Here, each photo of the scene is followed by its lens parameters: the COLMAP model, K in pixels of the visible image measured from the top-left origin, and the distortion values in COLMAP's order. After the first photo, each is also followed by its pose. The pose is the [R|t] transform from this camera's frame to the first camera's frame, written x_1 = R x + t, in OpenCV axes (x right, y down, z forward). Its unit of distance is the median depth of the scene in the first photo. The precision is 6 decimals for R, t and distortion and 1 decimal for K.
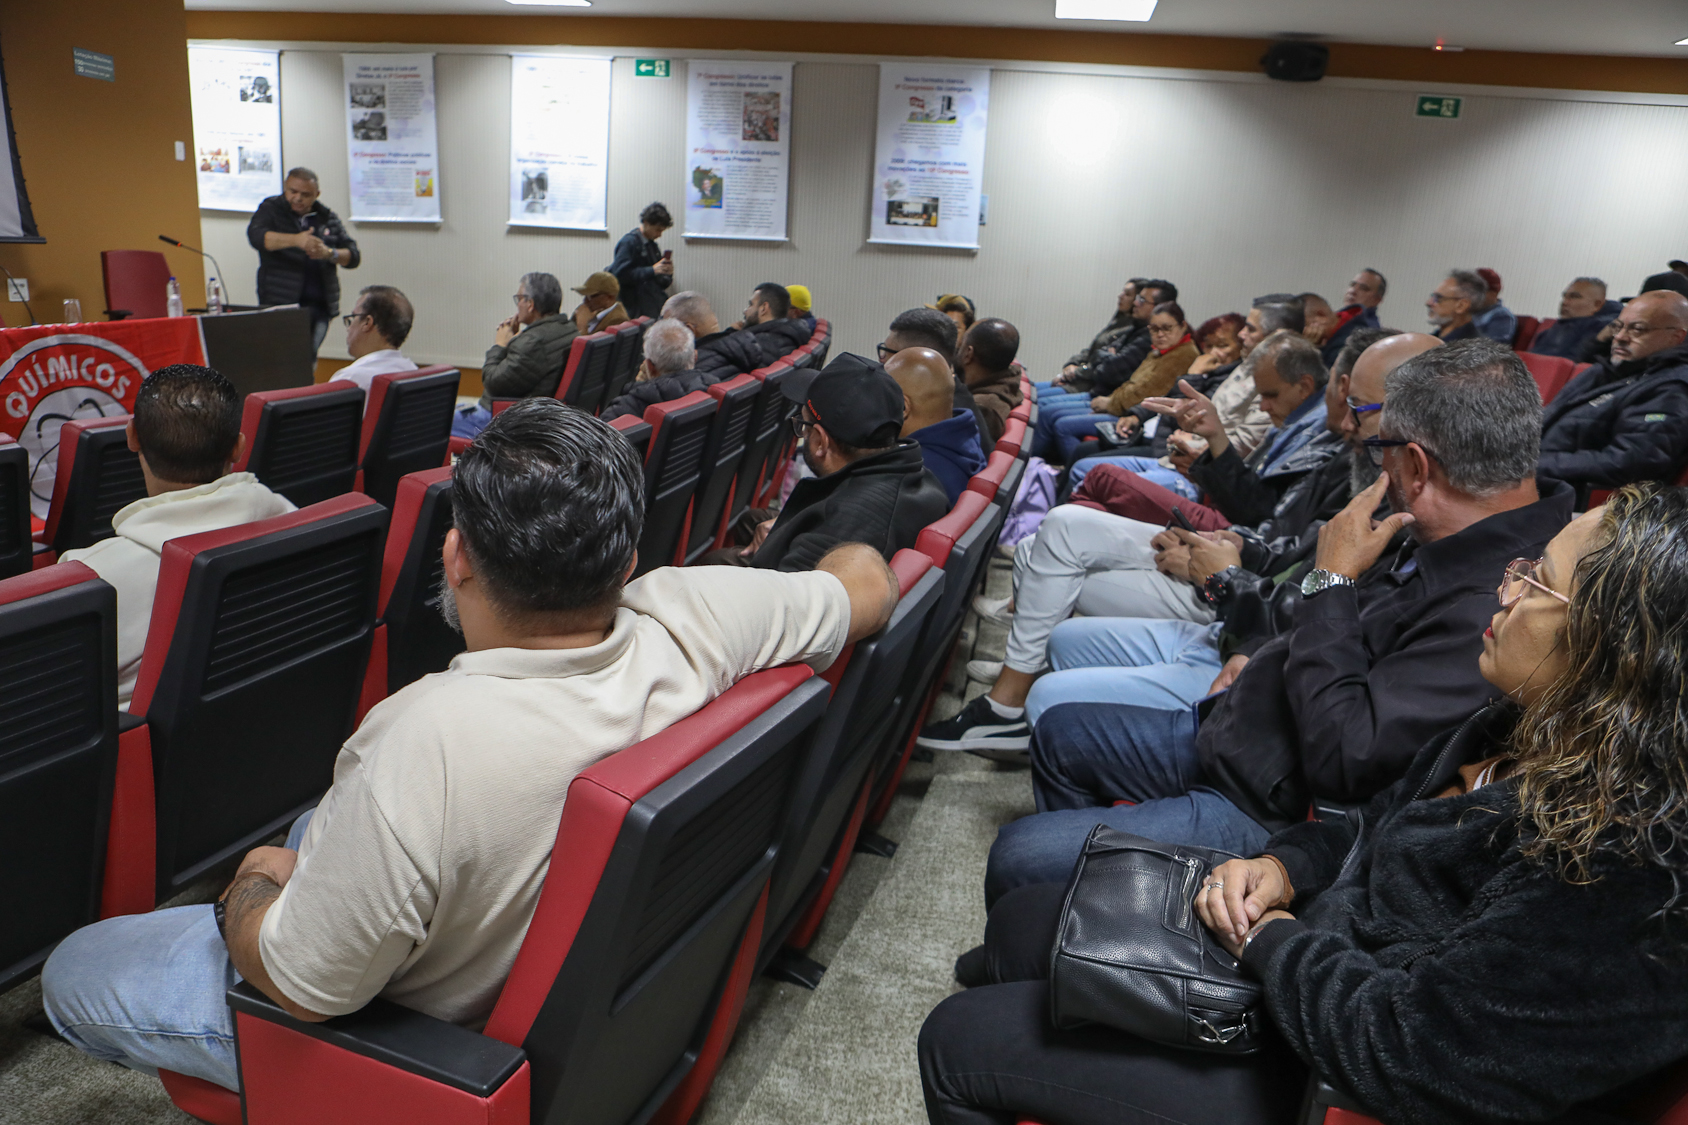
lens RADIAL K [[1161.8, 0, 844.0], [0, 1161.8, 562.5], [0, 0, 1]] dist [-0.103216, 0.073525]
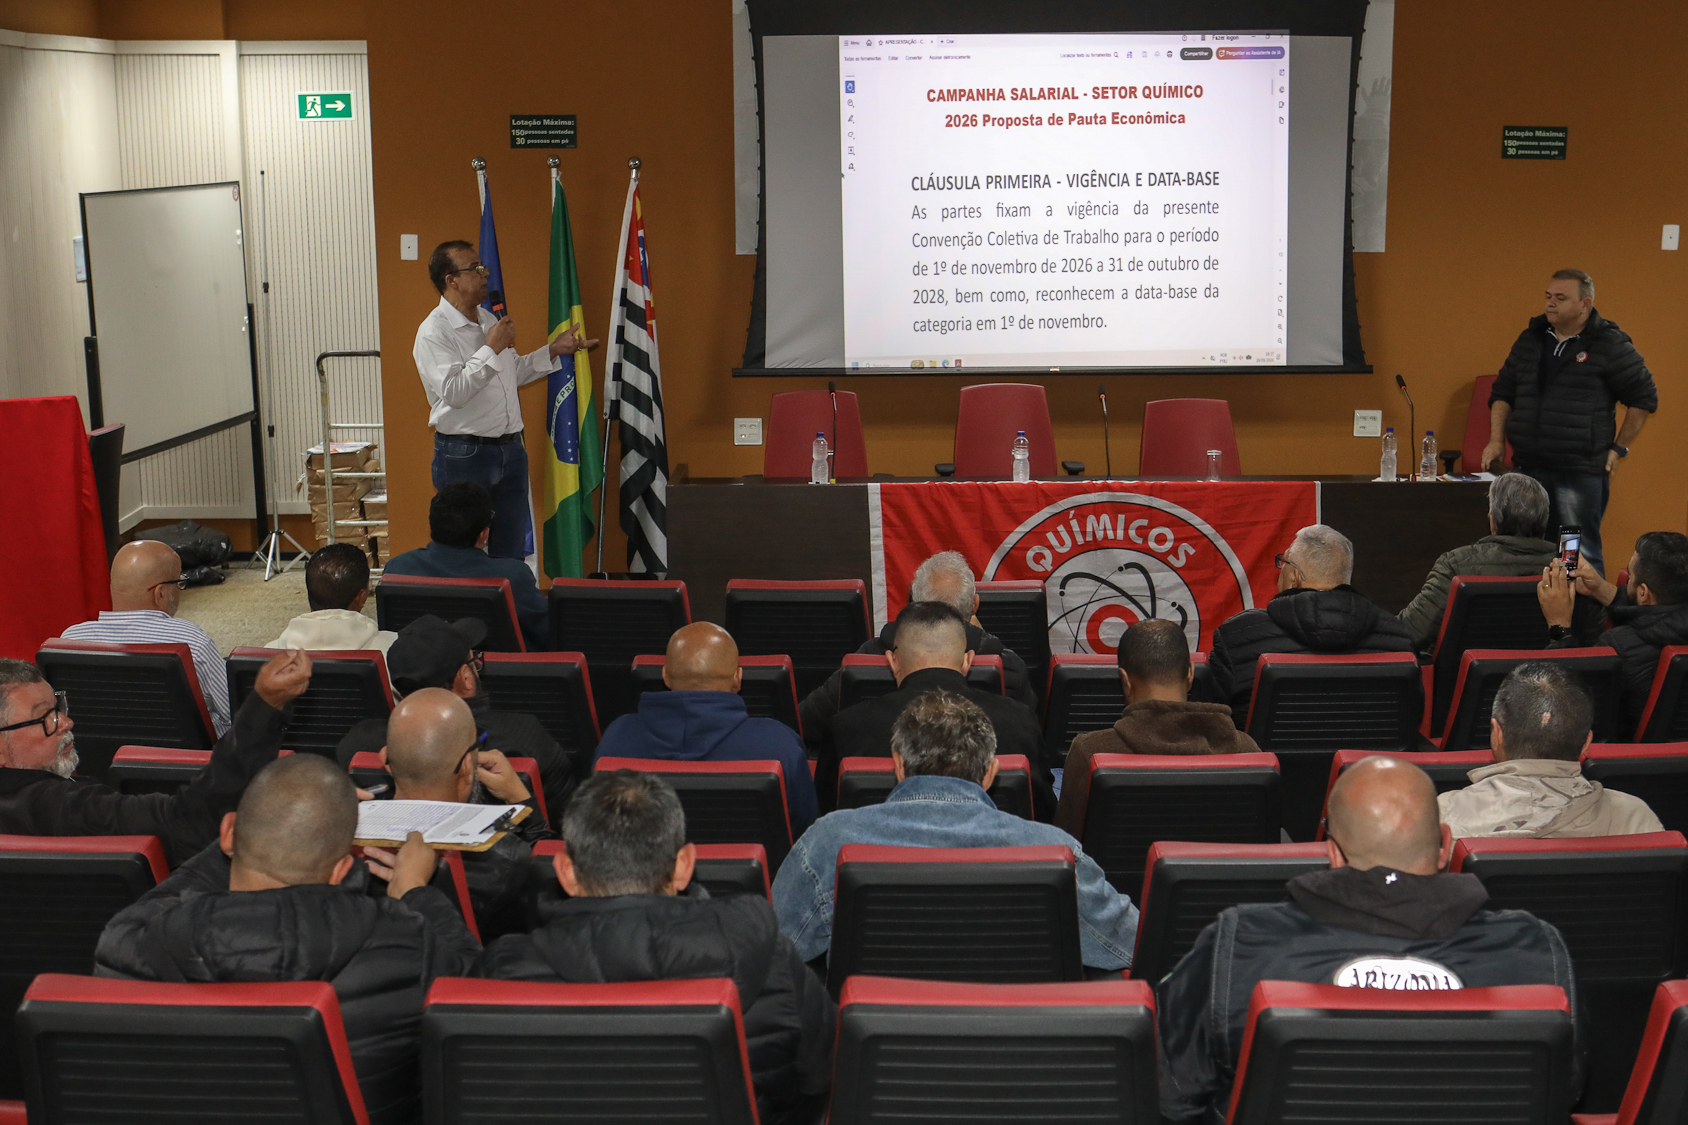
lens RADIAL K [[2329.8, 0, 905.3], [0, 2329.8, 525.3], [0, 0, 1]] dist [-0.019589, 0.086053]
pose [[0.202927, 0.110004, -0.972995, 0.862073], [-0.247893, 0.967071, 0.057634, -0.183977], [0.947296, 0.229503, 0.223514, 0.310118]]
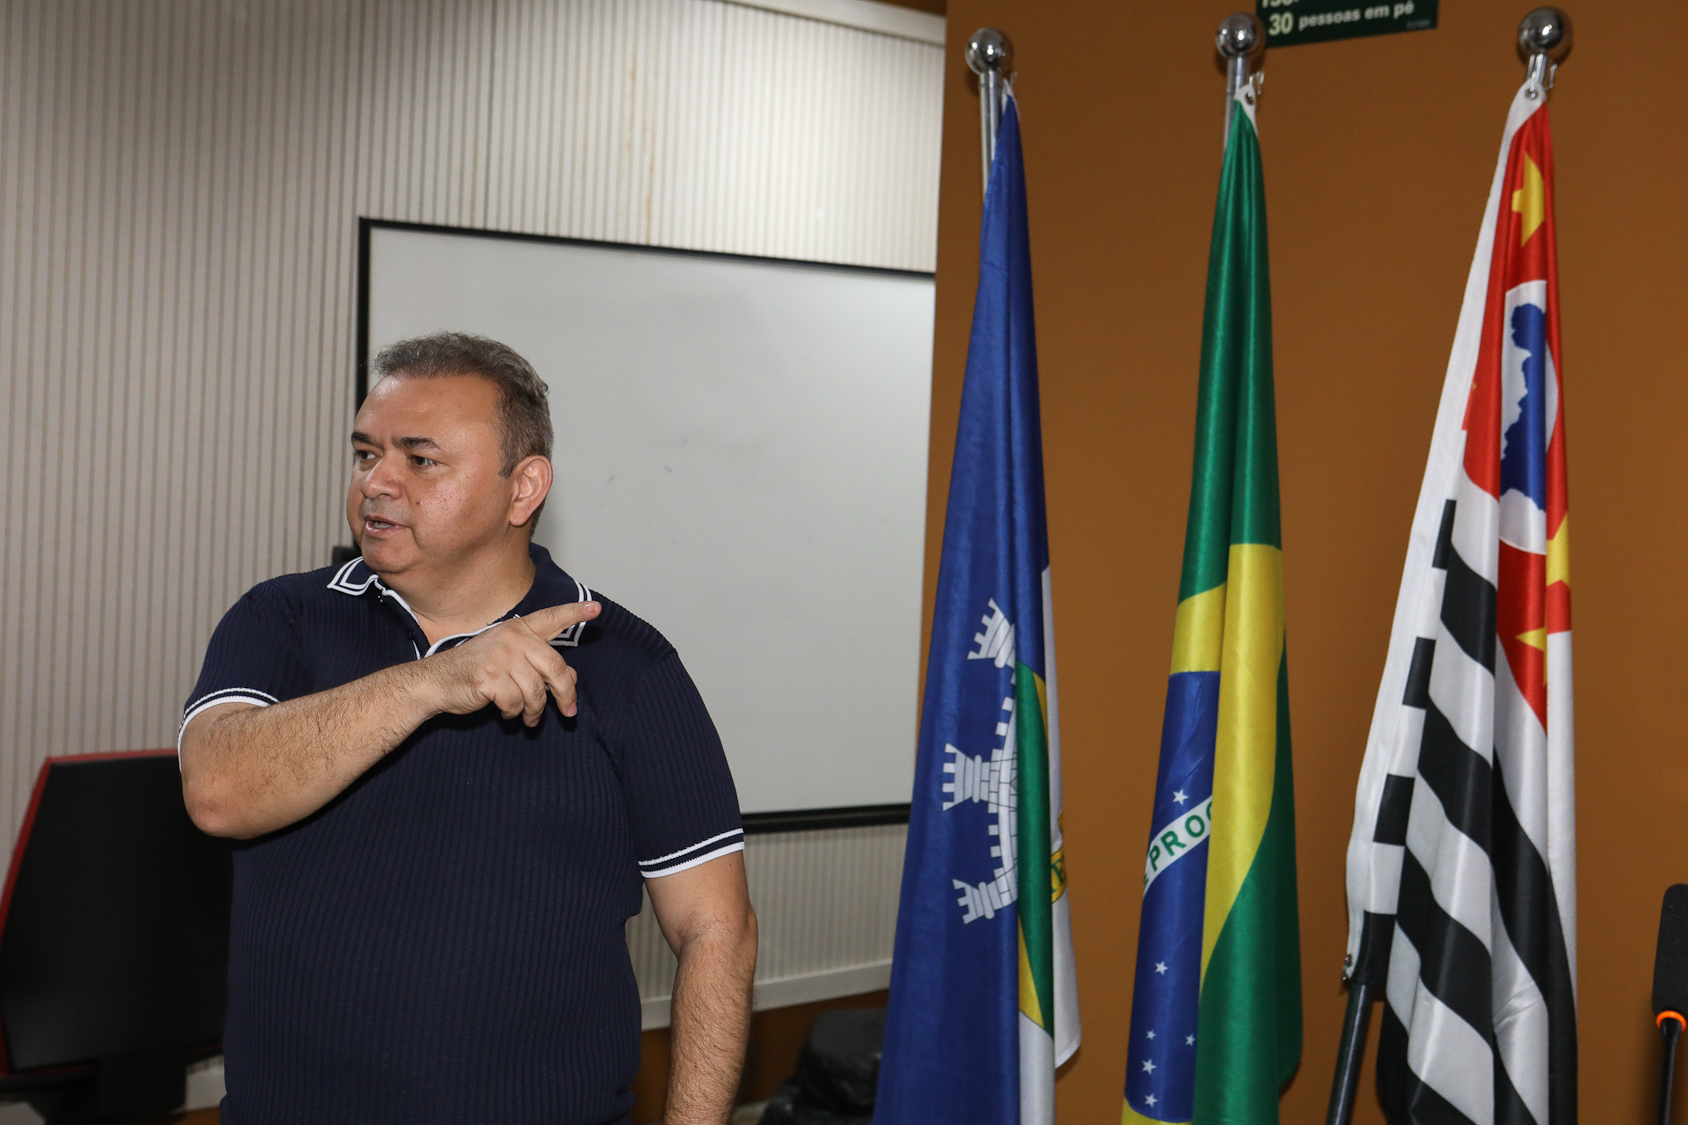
lens RADIAL K [[2325.0, 0, 839.9], [0, 2325.0, 521.1], [0, 0, 1]] dist [0.012249, 0.013911]
pose [[-0.622016, -0.061000, -0.780625, -0.375557], [-0.285312, 0.946077, 0.153413, -0.232115], [0.729173, 0.318147, -0.605879, 0.629900]]
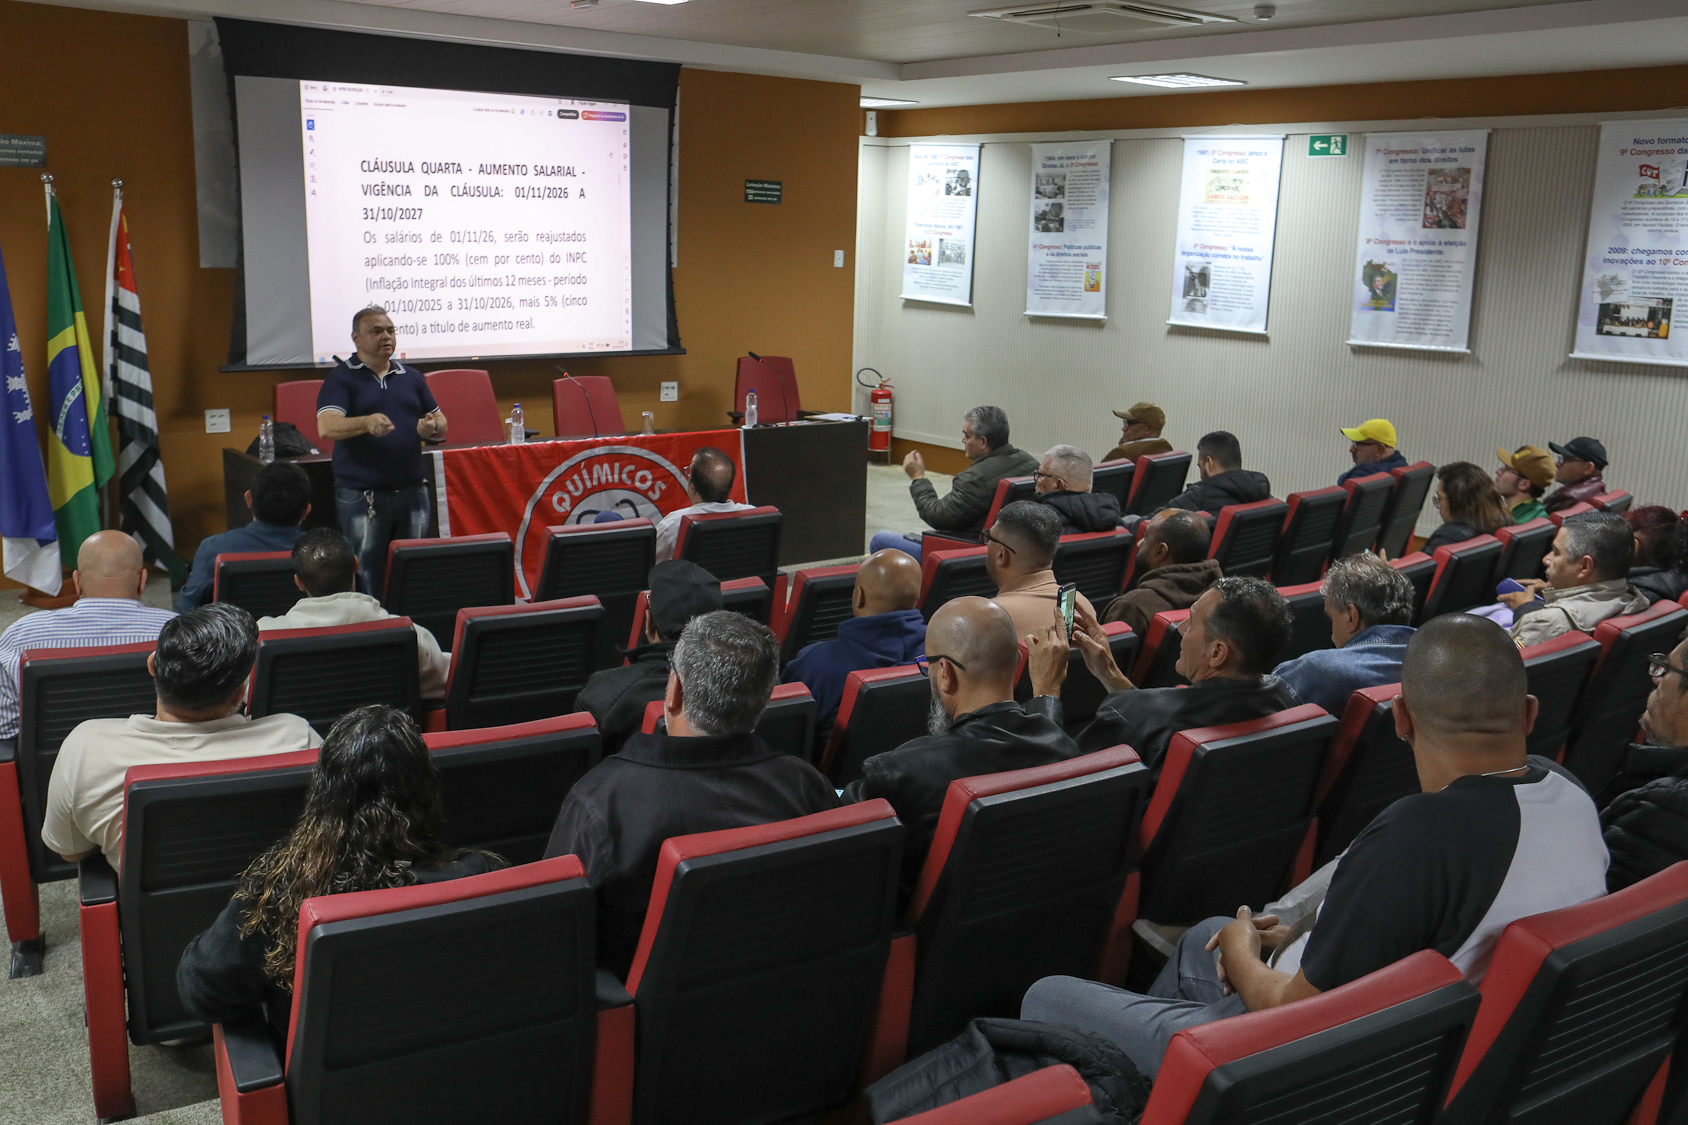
lens RADIAL K [[1547.4, 0, 830.6], [0, 1547.4, 560.6], [0, 0, 1]] dist [-0.113209, 0.191752]
pose [[0.747002, 0.103148, -0.656771, 0.435556], [-0.160889, 0.986574, -0.028047, -0.055083], [0.645060, 0.126619, 0.753568, -0.059006]]
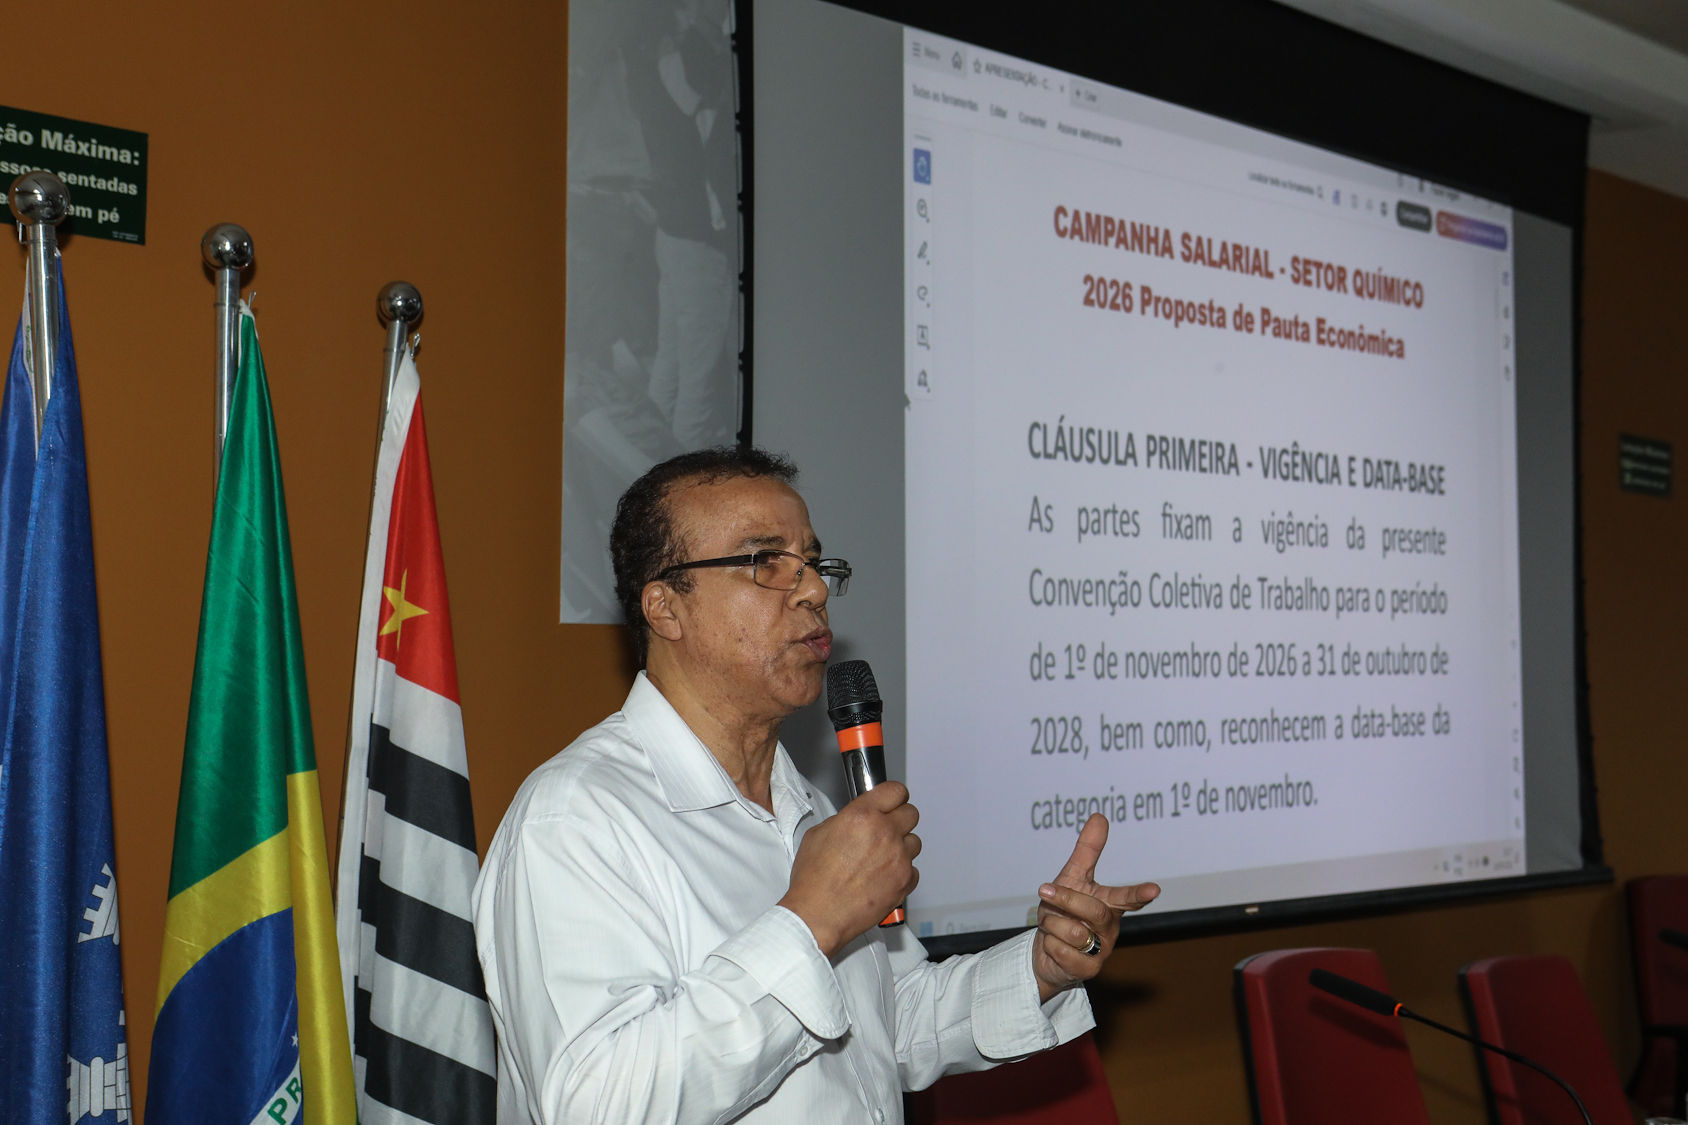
lens RADIAL K [[2383.3, 0, 837.9], [0, 2383.3, 528.7], [0, 0, 1]] dist [0.019786, 0.024630]
pose [[0.826251, -0.089829, -0.556094, -0.431806], [-0.109462, 0.942781, -0.314932, -0.094567], [0.552565, 0.321084, 0.769141, 0.115366]]
